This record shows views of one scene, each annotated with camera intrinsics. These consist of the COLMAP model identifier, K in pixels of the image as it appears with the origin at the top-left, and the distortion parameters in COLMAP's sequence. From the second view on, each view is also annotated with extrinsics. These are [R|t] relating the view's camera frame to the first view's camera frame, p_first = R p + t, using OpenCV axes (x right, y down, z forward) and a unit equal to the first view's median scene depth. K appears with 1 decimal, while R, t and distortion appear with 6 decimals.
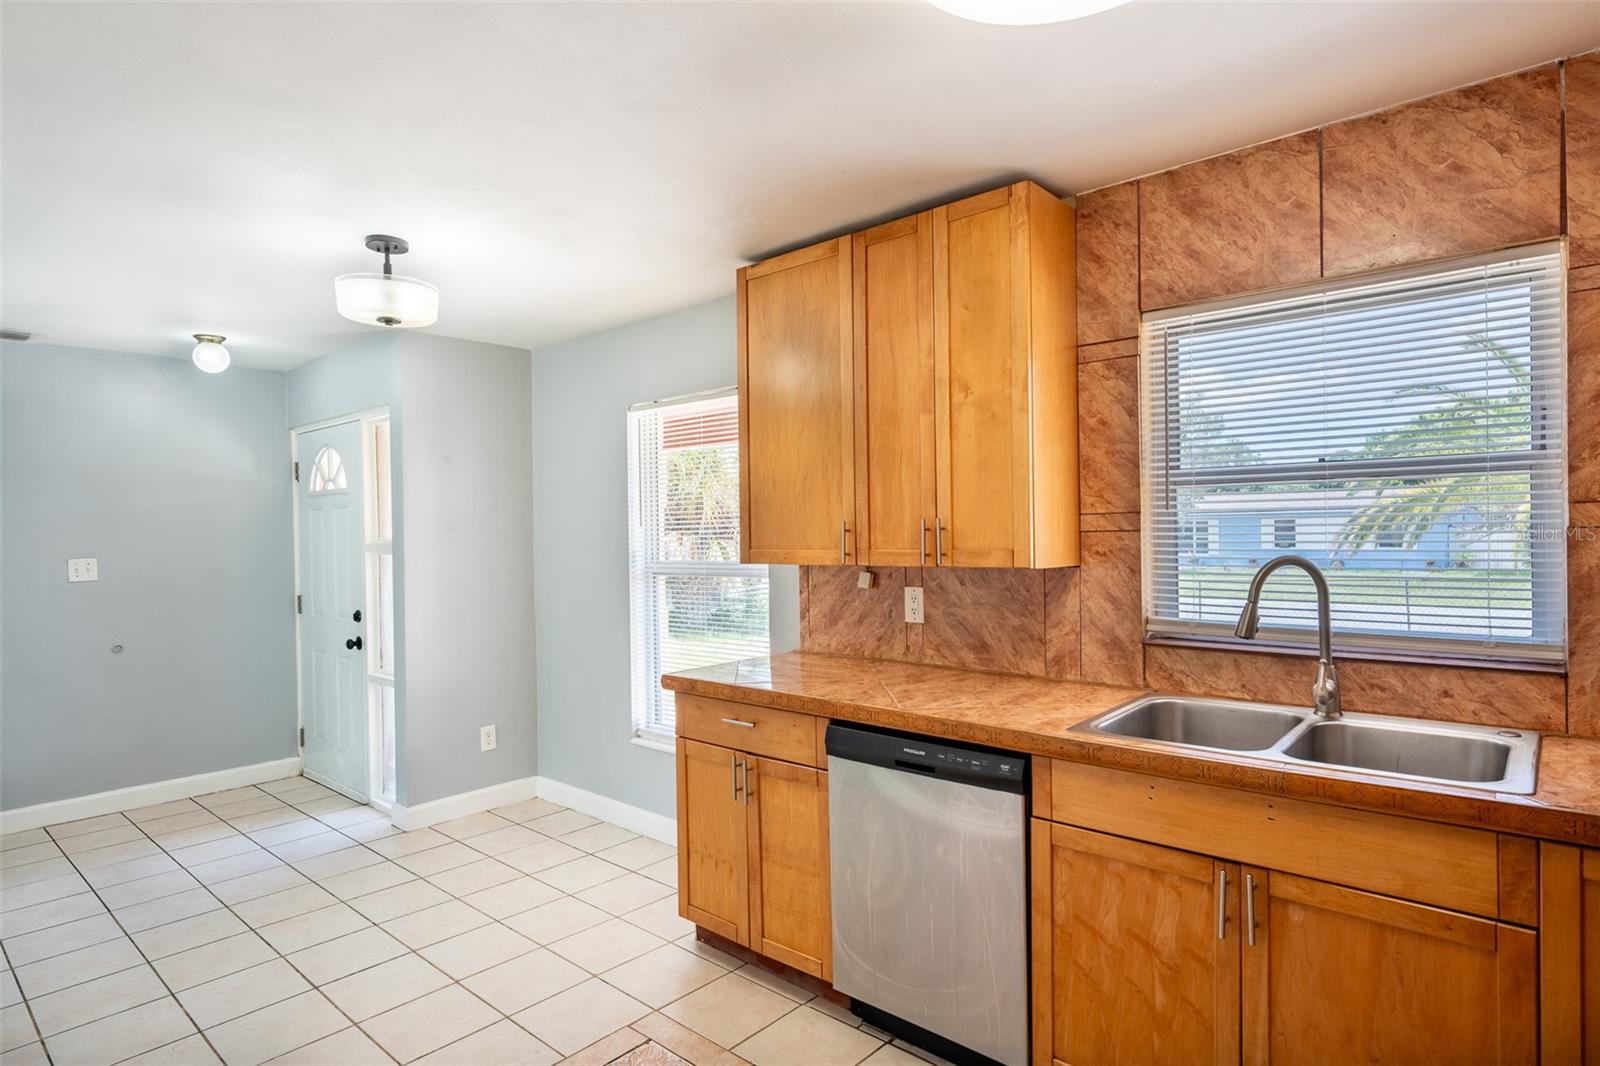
lens RADIAL K [[860.9, 0, 796.3], [0, 860.9, 535.6], [0, 0, 1]] dist [-0.006431, -0.001303]
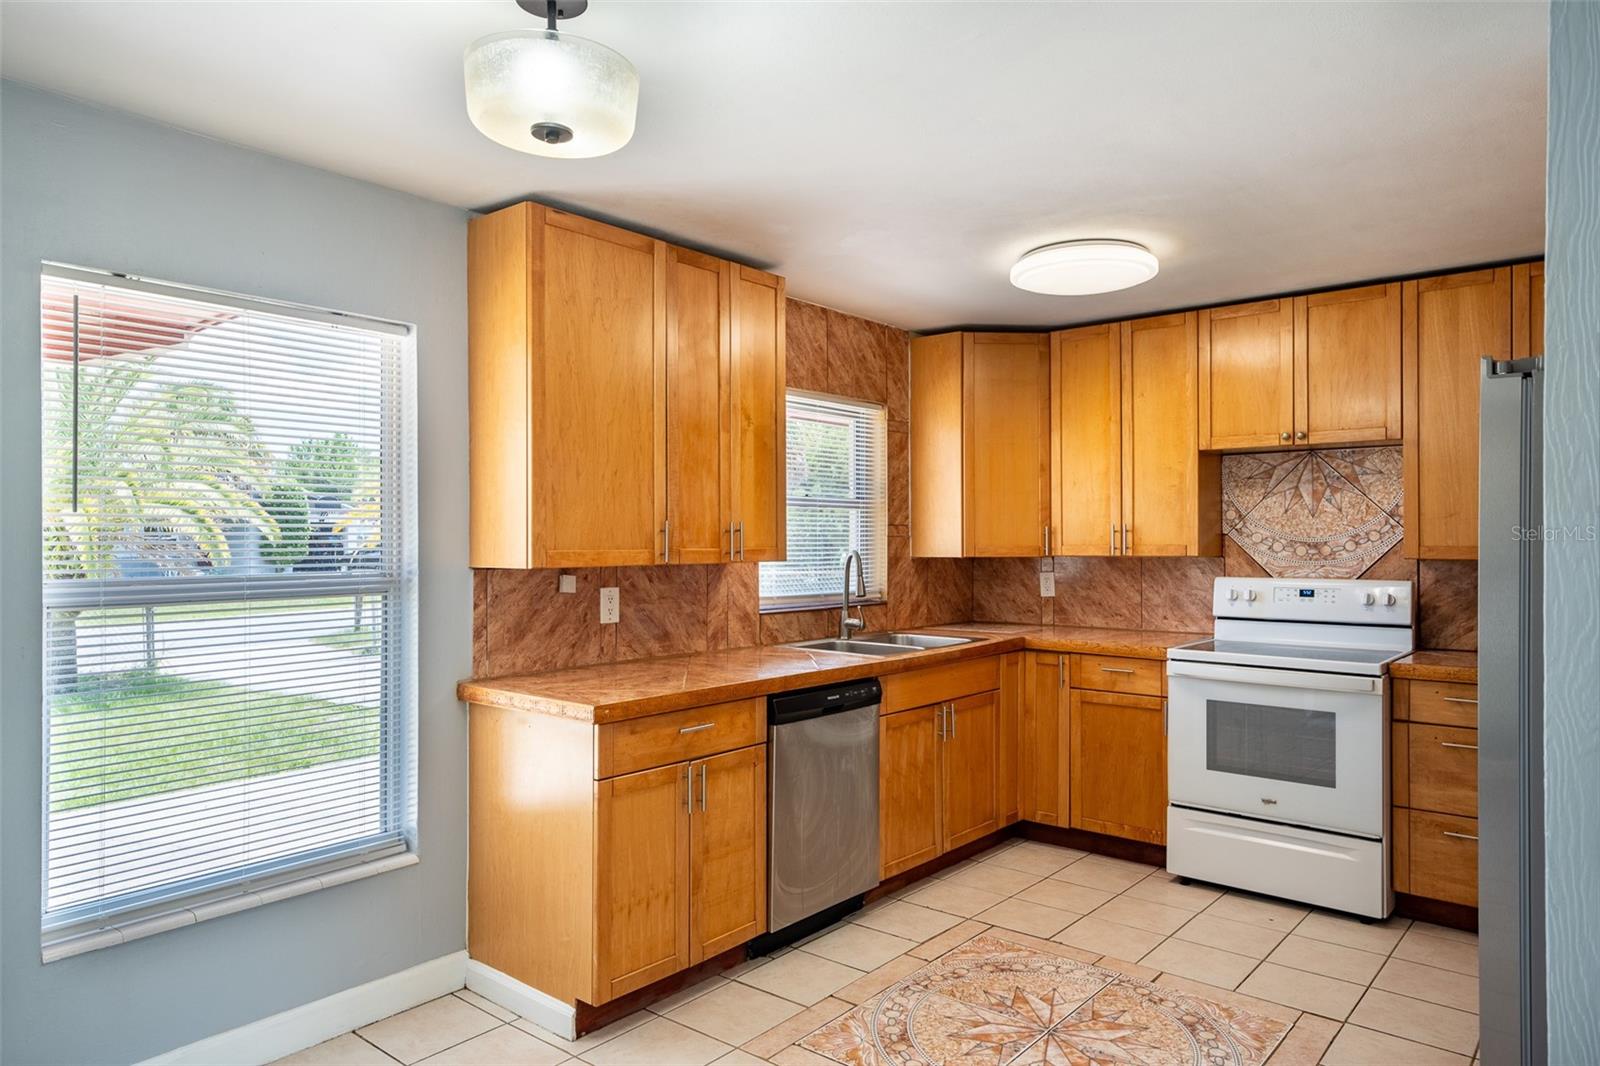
lens RADIAL K [[1036.6, 0, 794.7], [0, 1036.6, 537.8], [0, 0, 1]] dist [0.023740, -0.000230]
pose [[-0.040045, 0.014147, 0.999098, -1.096534], [0.002480, 0.999898, -0.014059, 0.018899], [-0.999195, 0.001915, -0.040076, 0.836461]]
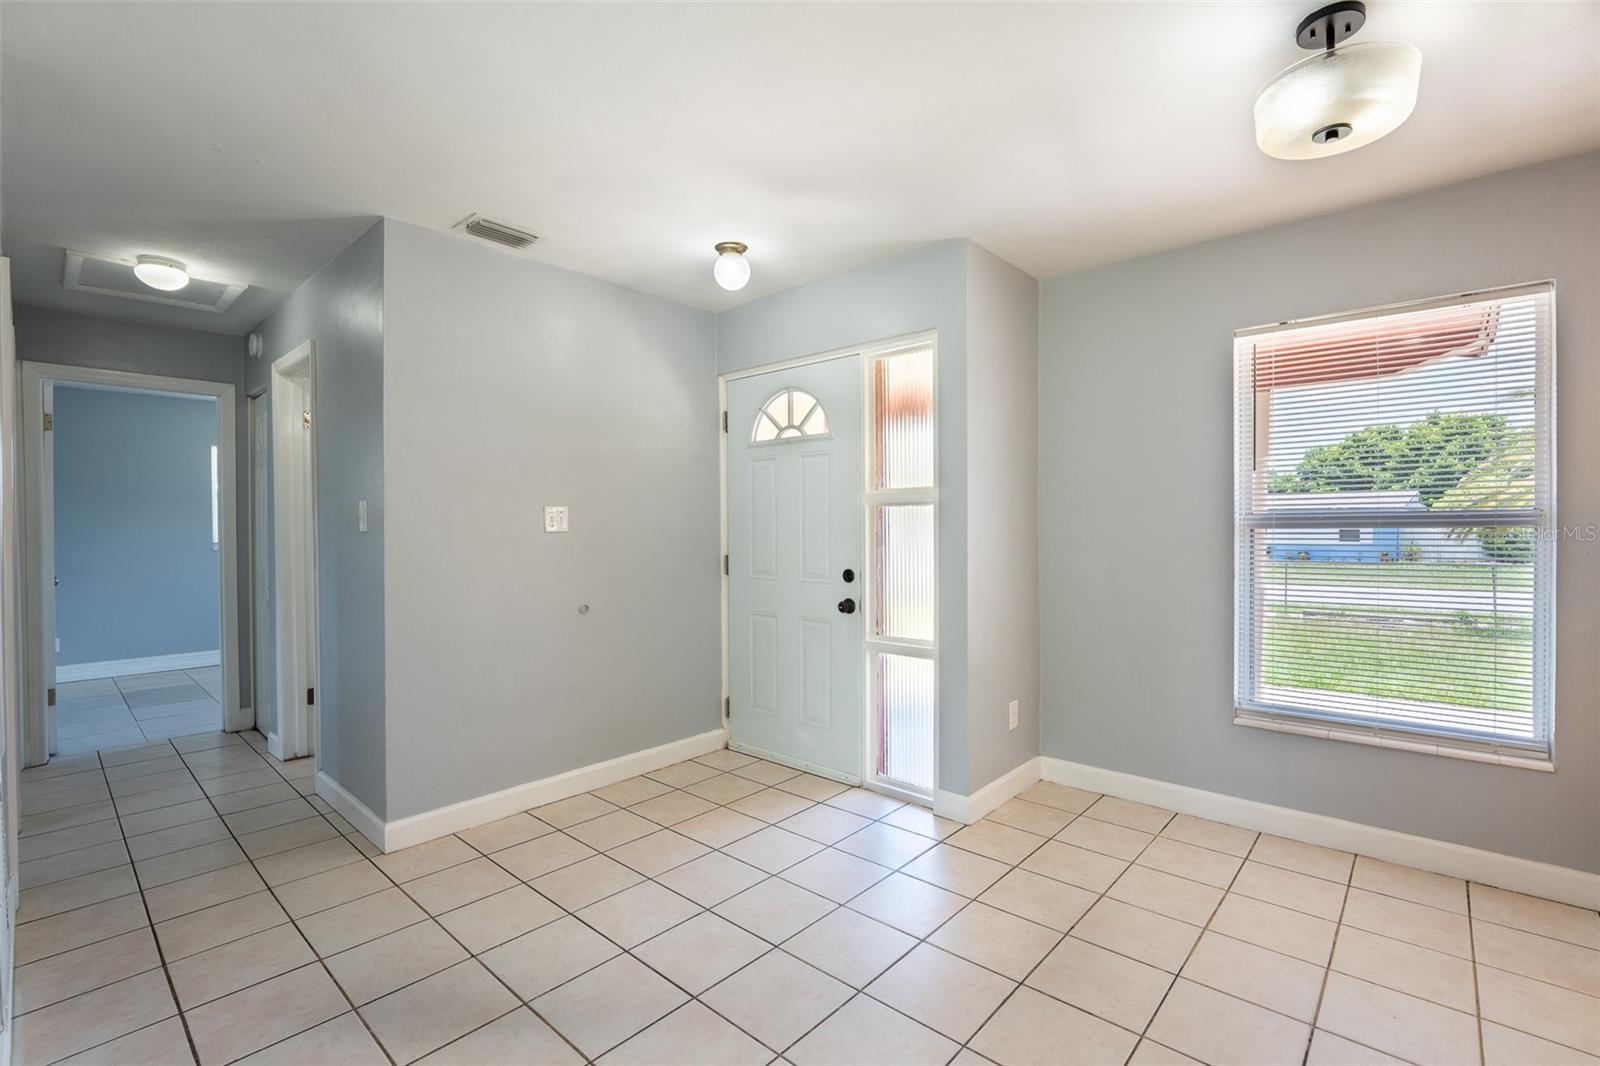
lens RADIAL K [[713.7, 0, 796.3], [0, 713.7, 536.2], [0, 0, 1]] dist [-0.014839, -0.000288]
pose [[0.999857, 0.009860, -0.013715, -0.851444], [-0.009768, 0.999929, 0.006806, 0.074274], [0.013781, -0.006671, 0.999883, 0.398869]]
